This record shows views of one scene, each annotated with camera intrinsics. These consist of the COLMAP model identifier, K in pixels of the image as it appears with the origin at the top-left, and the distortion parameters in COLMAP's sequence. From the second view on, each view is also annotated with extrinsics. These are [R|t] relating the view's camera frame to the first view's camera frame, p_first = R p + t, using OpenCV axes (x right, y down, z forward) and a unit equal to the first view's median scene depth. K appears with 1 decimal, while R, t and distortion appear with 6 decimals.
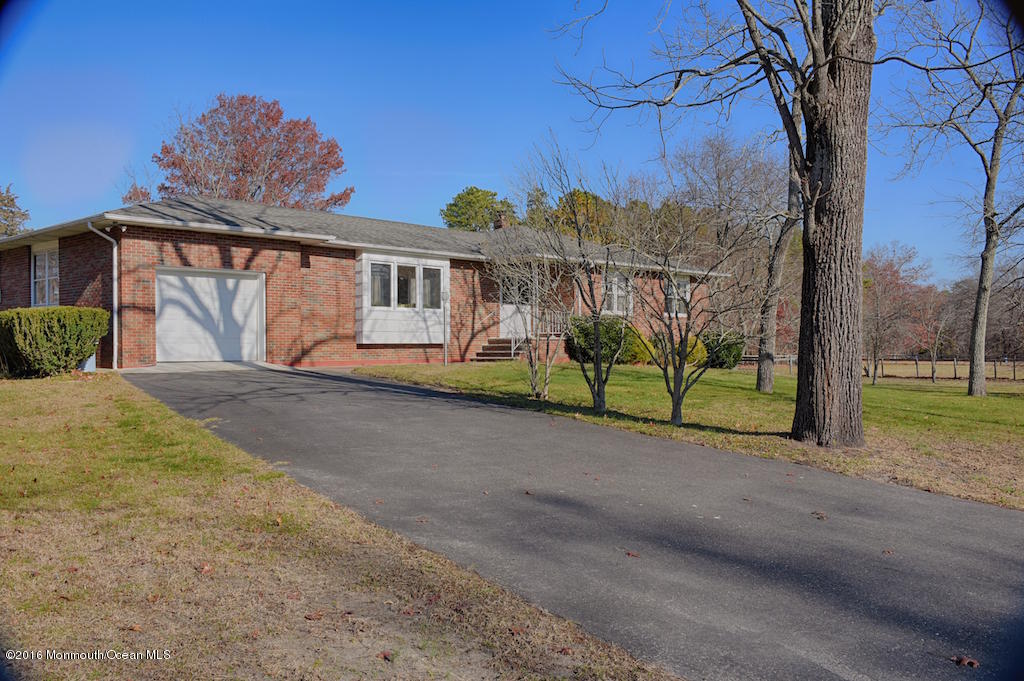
lens RADIAL K [[869.4, 0, 508.7], [0, 869.4, 339.7], [0, 0, 1]] dist [-0.006801, -0.003121]
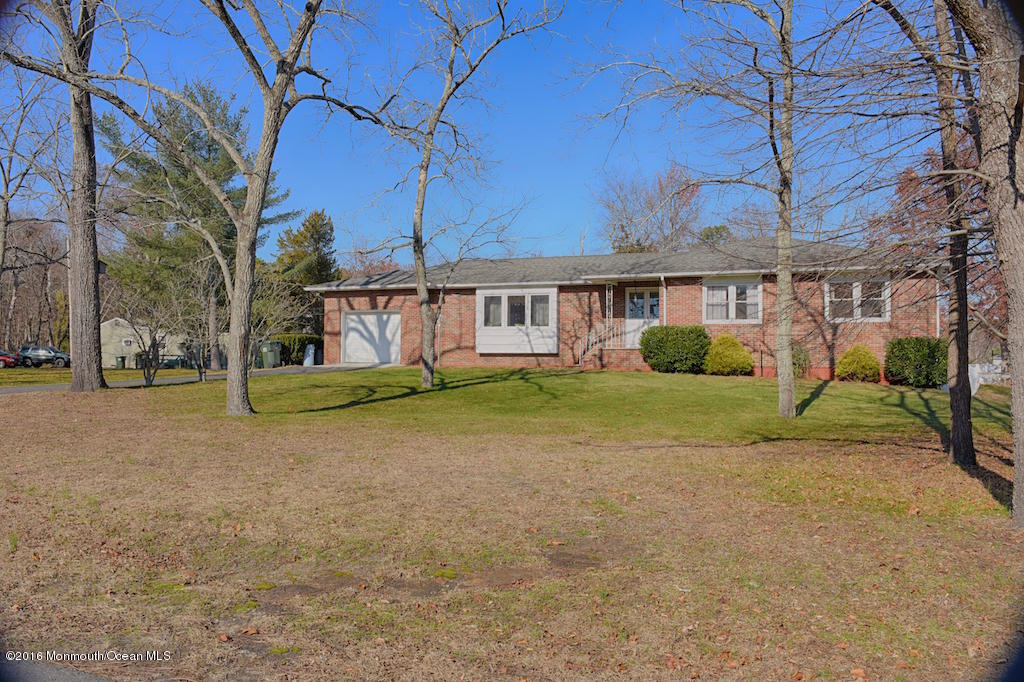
lens RADIAL K [[869.4, 0, 508.7], [0, 869.4, 340.2], [0, 0, 1]] dist [-0.006801, -0.003121]
pose [[0.382330, -0.019899, -0.923812, 1.176919], [-0.002082, 0.999747, -0.022397, 0.015189], [0.924024, 0.010486, 0.382191, 0.502085]]
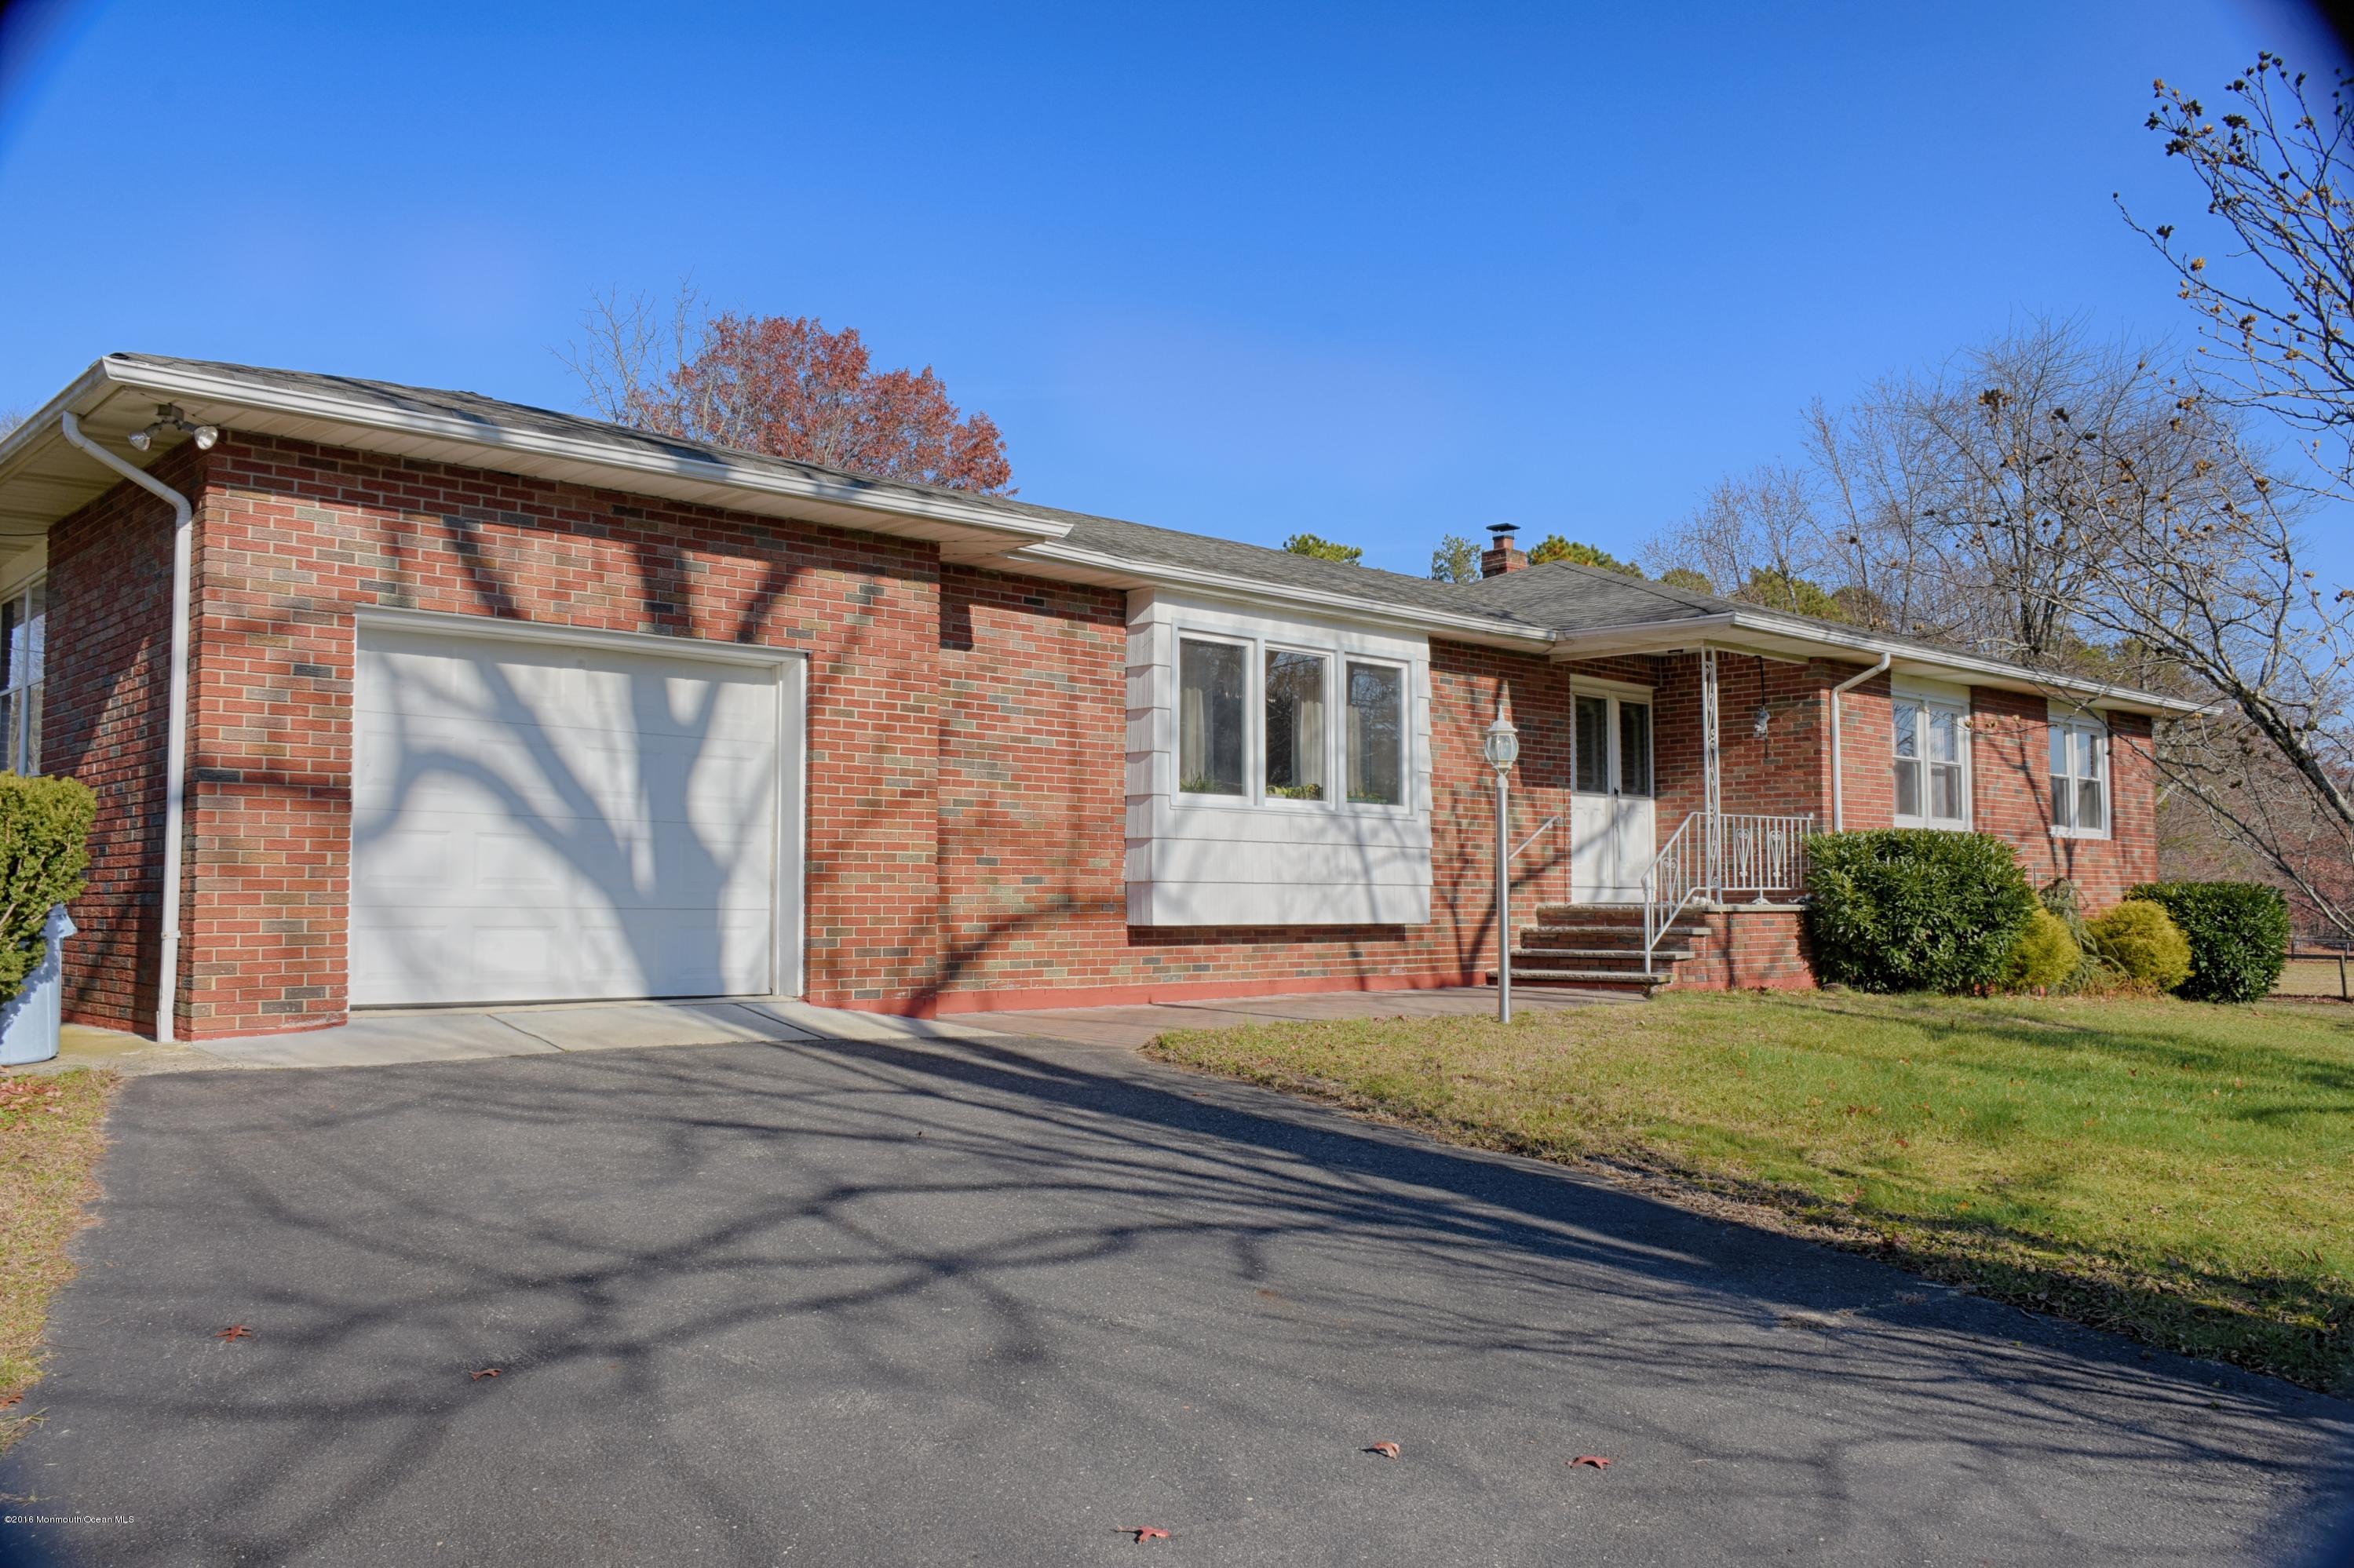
lens RADIAL K [[1857.5, 0, 1157.4], [0, 1857.5, 792.3], [0, 0, 1]] dist [-0.003057, -0.004075]
pose [[0.995579, 0.000055, -0.093927, -0.112723], [-0.005109, 0.998551, -0.053567, -0.006598], [0.093788, 0.053810, 0.994137, 0.409510]]
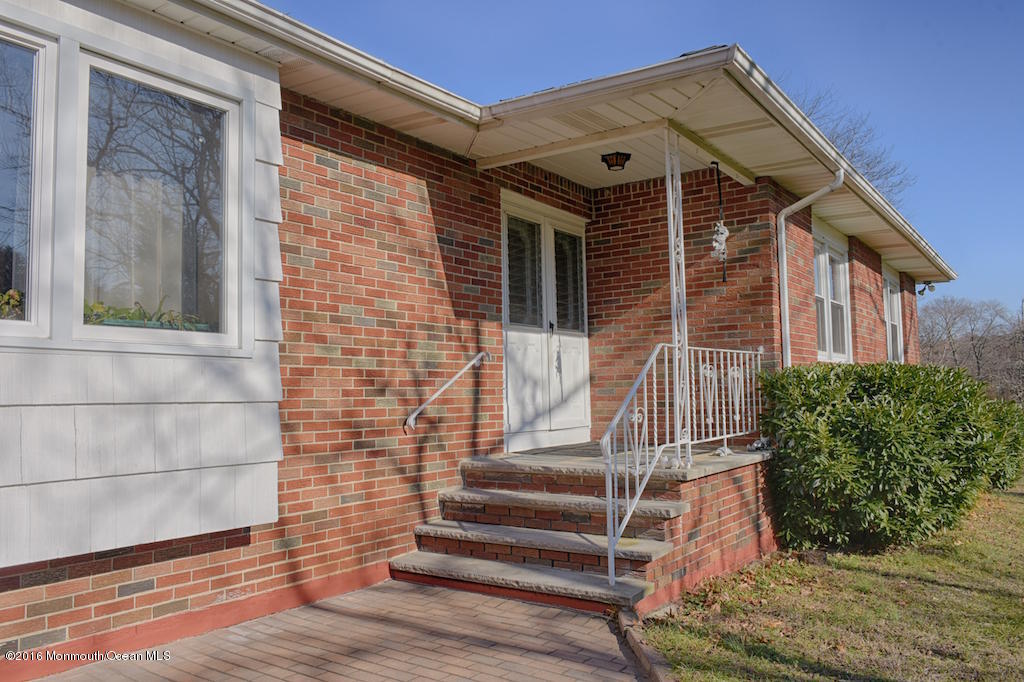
lens RADIAL K [[808.1, 0, 503.5], [0, 808.1, 344.6], [0, 0, 1]] dist [-0.003057, -0.004075]
pose [[0.993137, -0.004496, 0.116867, -0.046119], [0.011652, 0.998093, -0.060613, -0.024333], [-0.116372, 0.061559, 0.991296, 0.917804]]
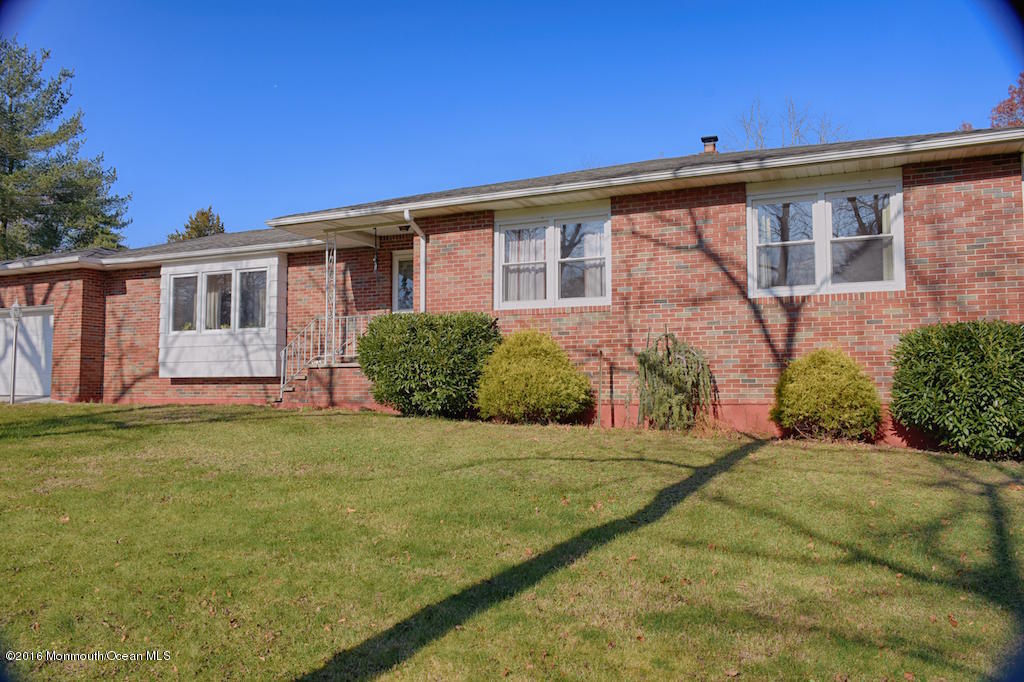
lens RADIAL K [[808.1, 0, 503.5], [0, 808.1, 344.6], [0, 0, 1]] dist [-0.003057, -0.004075]
pose [[0.285701, -0.054506, -0.956767, 0.647861], [0.003434, 0.998433, -0.055854, 0.016583], [0.958313, 0.012672, 0.285441, 1.090151]]
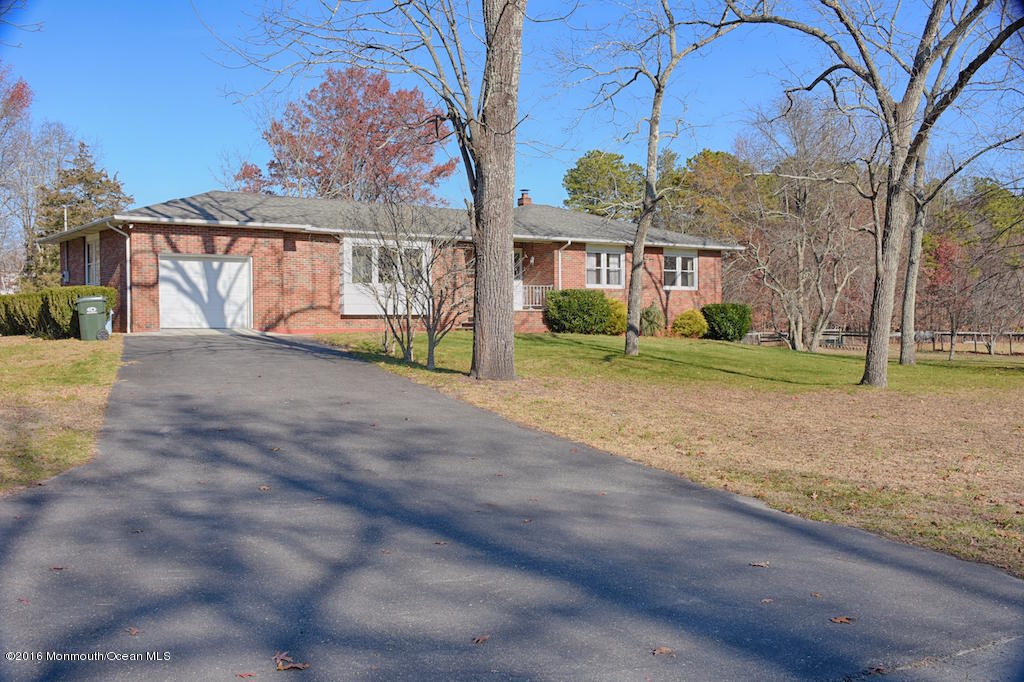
lens RADIAL K [[987.6, 0, 512.0], [0, 987.6, 341.0], [0, 0, 1]] dist [-0.013400, -0.008787]
pose [[0.981218, 0.005233, -0.192831, 0.312977], [-0.000115, 0.999648, 0.026540, 0.004915], [0.192902, -0.026019, 0.980873, -0.268904]]
